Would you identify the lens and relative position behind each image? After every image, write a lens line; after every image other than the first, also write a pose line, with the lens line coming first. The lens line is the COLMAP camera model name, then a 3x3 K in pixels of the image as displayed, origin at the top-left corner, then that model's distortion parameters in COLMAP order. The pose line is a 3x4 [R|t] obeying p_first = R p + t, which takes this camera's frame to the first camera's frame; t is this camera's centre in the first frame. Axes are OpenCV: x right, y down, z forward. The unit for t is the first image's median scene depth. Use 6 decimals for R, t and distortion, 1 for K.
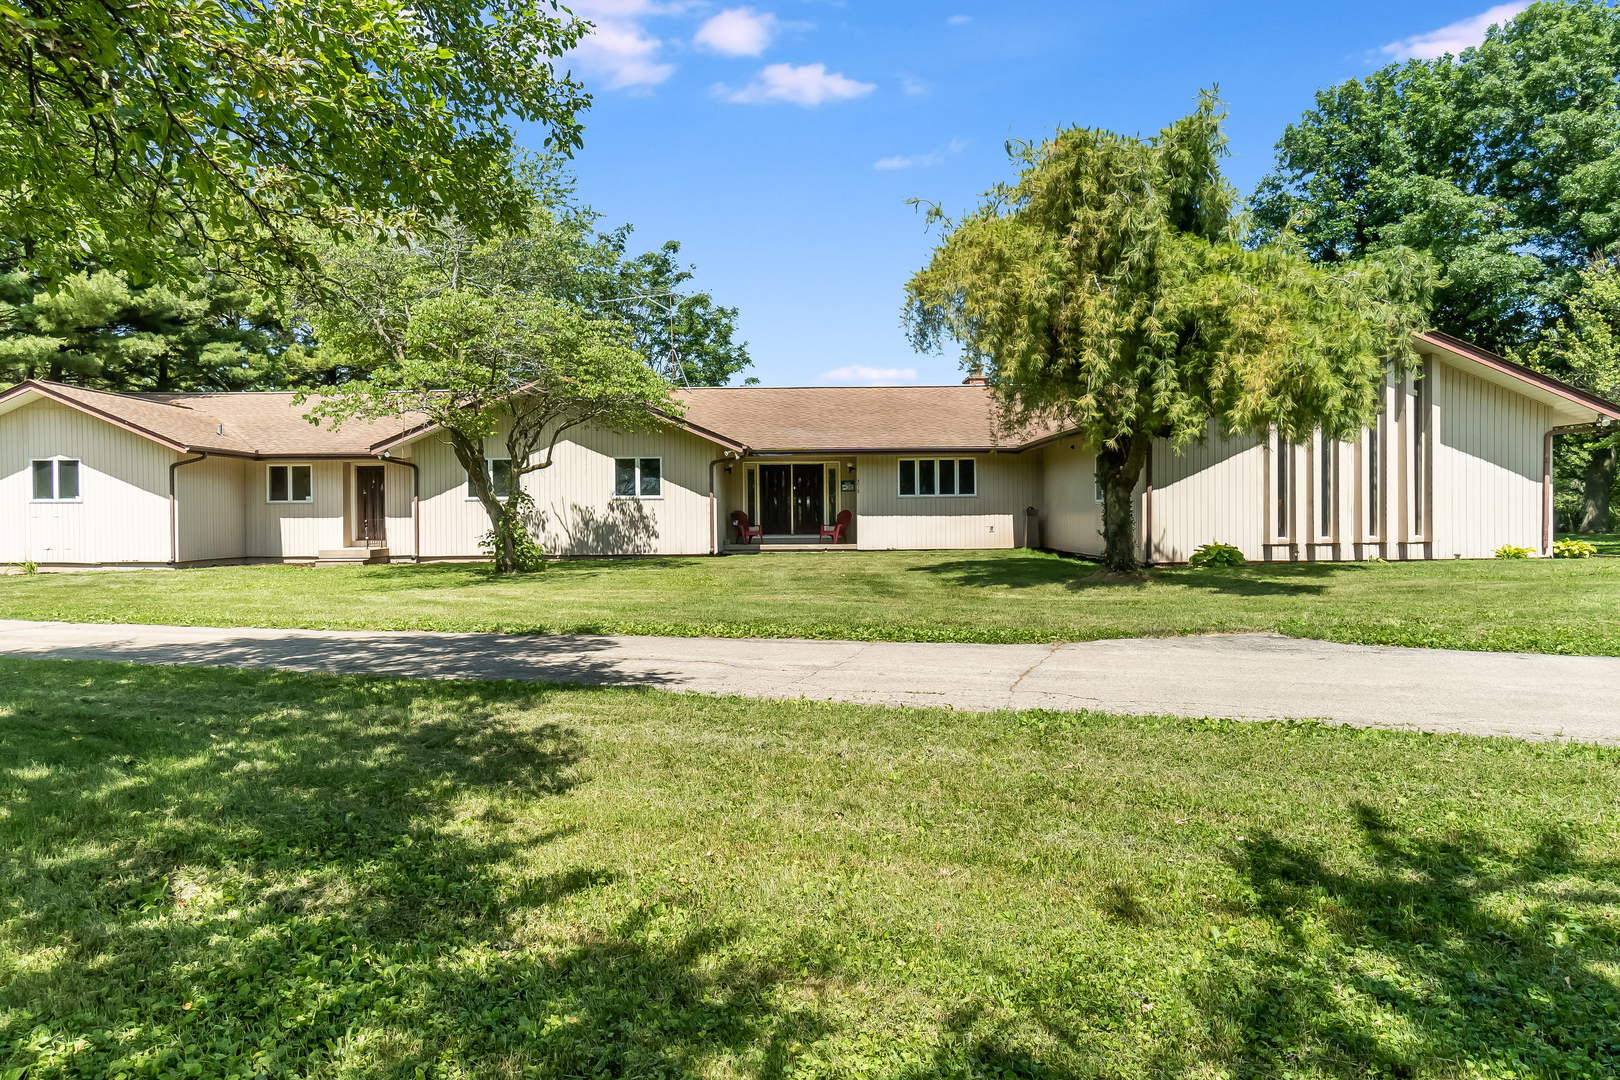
lens RADIAL K [[981.3, 0, 780.4], [0, 981.3, 532.3], [0, 0, 1]] dist [0.008902, -0.000385]
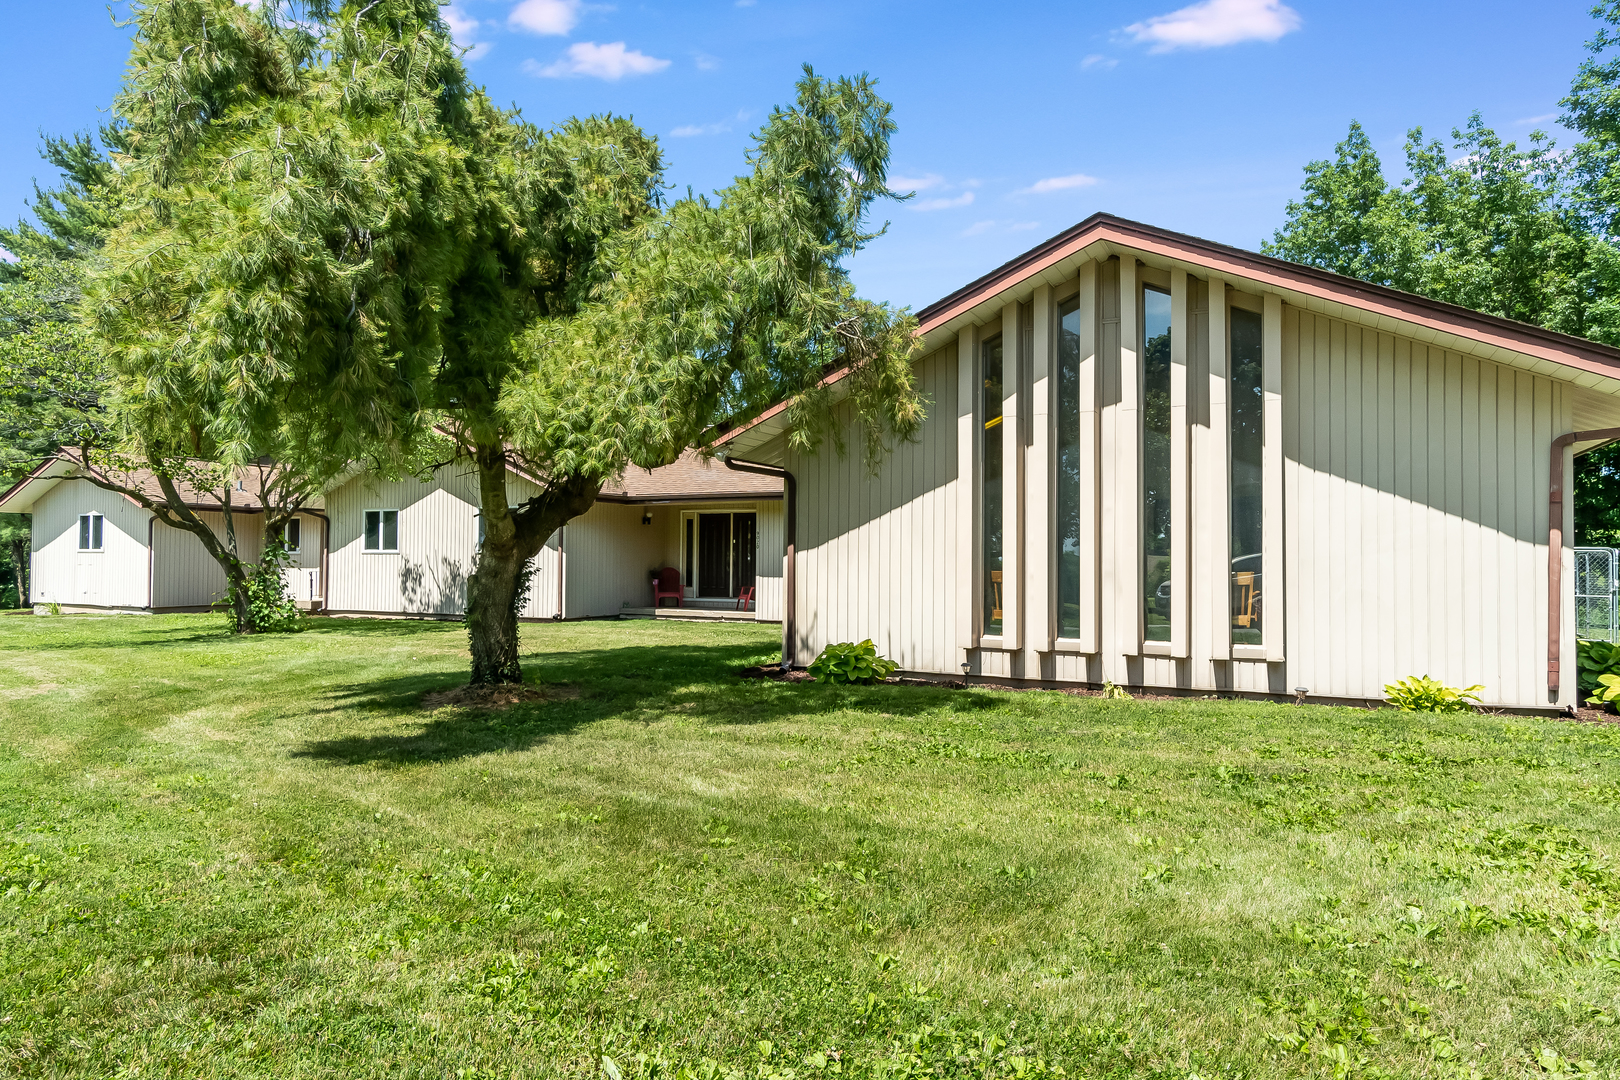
lens RADIAL K [[981.3, 0, 780.4], [0, 981.3, 532.3], [0, 0, 1]] dist [0.008902, -0.000385]
pose [[0.904835, 0.002016, -0.425758, 0.461476], [-0.022834, 0.998779, -0.043799, -0.019771], [0.425150, 0.049353, 0.903776, 0.304224]]
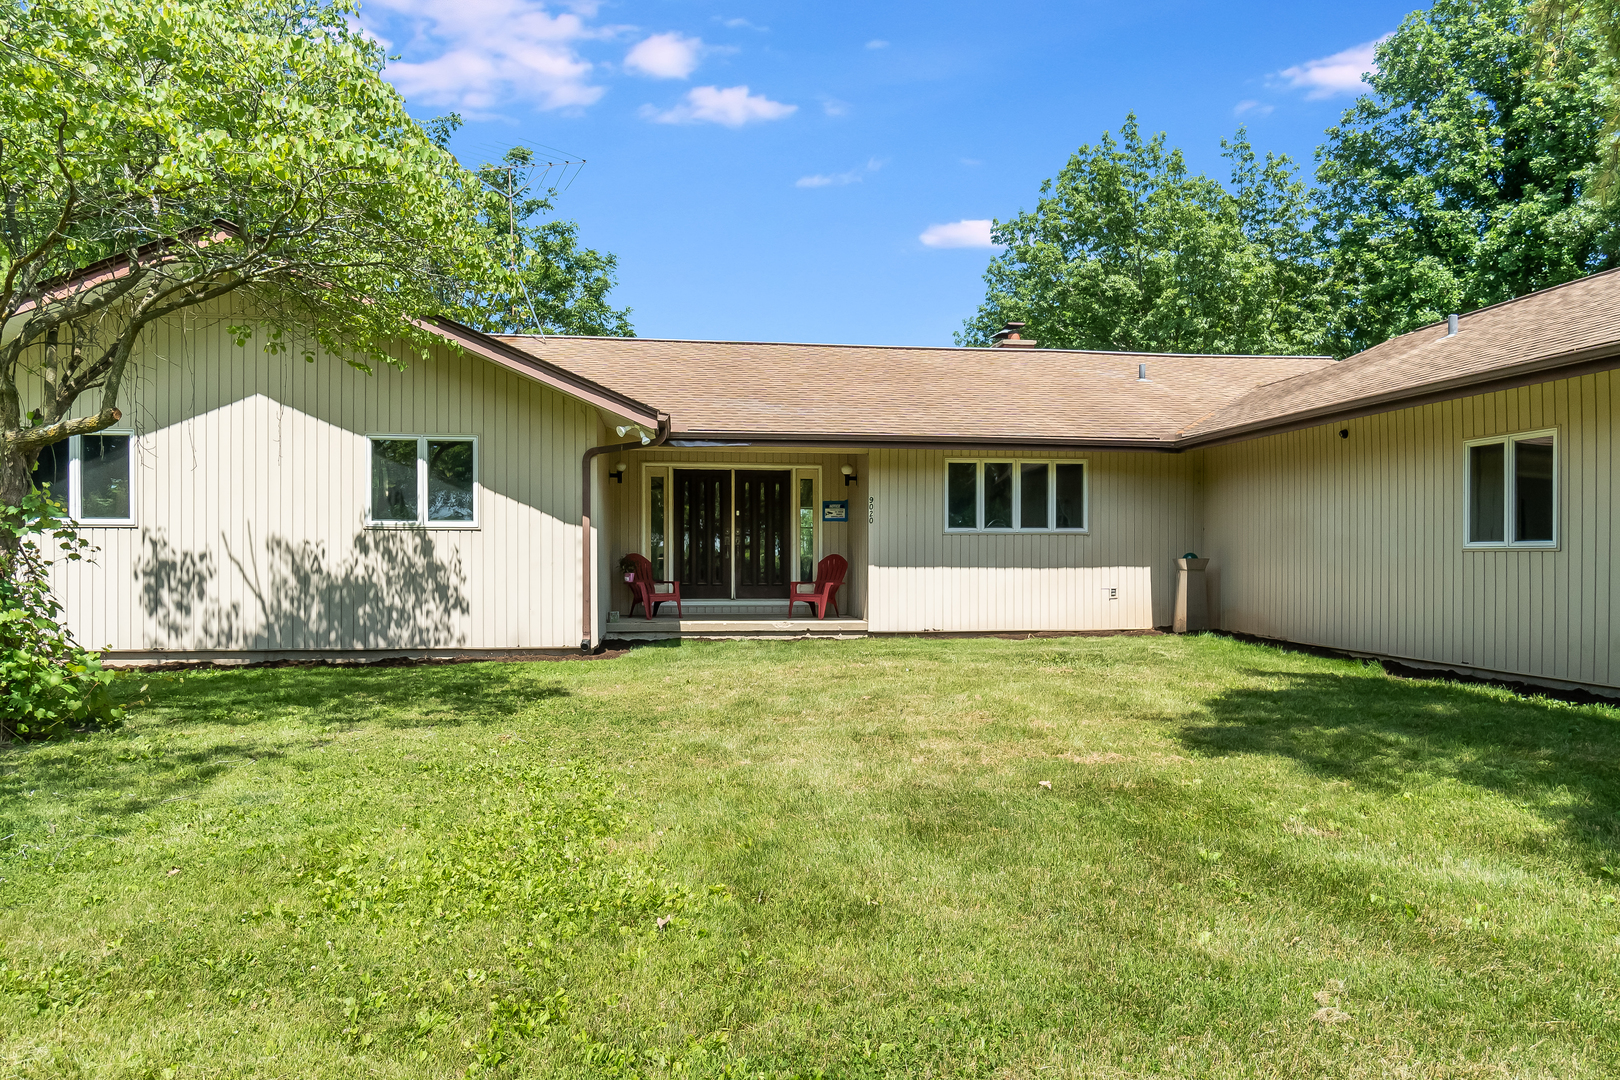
lens RADIAL K [[1007.6, 0, 790.3], [0, 1007.6, 556.3], [0, 0, 1]] dist [-0.002034, -0.000249]
pose [[0.989228, 0.009479, 0.146073, -0.043743], [-0.007401, 0.999864, -0.014760, -0.014912], [-0.146193, 0.013520, 0.989164, 0.507262]]
